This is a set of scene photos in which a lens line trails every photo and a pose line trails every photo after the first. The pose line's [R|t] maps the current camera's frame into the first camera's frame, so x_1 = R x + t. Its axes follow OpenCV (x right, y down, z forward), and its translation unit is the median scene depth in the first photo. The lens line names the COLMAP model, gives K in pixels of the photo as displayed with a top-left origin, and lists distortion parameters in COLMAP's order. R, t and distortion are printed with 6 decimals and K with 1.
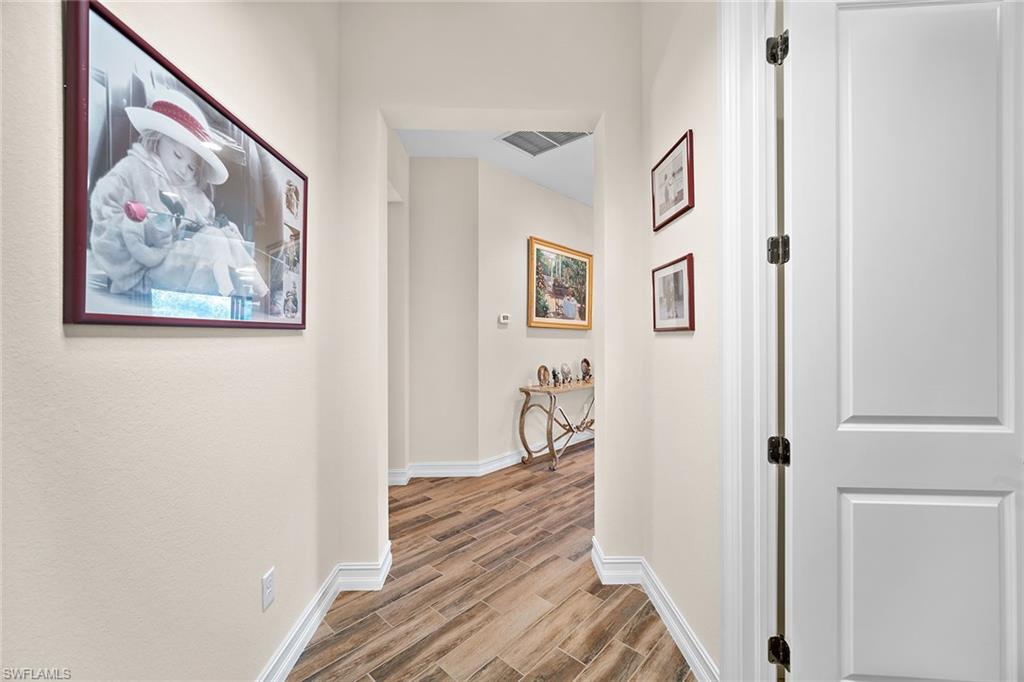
lens RADIAL K [[407.3, 0, 512.9], [0, 407.3, 339.5], [0, 0, 1]] dist [-0.005848, 0.001183]
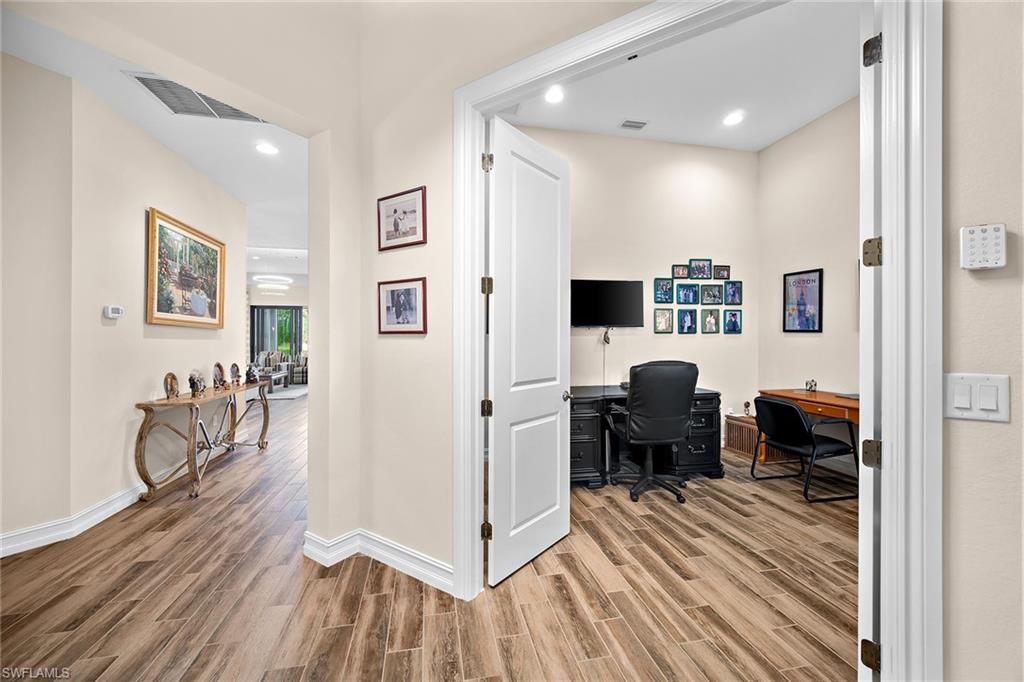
lens RADIAL K [[407.3, 0, 511.2], [0, 407.3, 341.8], [0, 0, 1]] dist [-0.005848, 0.001183]
pose [[0.574146, -0.002580, 0.818749, -0.298028], [-0.000019, 0.999995, 0.003164, 0.000544], [-0.818753, -0.001832, 0.574143, -0.012594]]
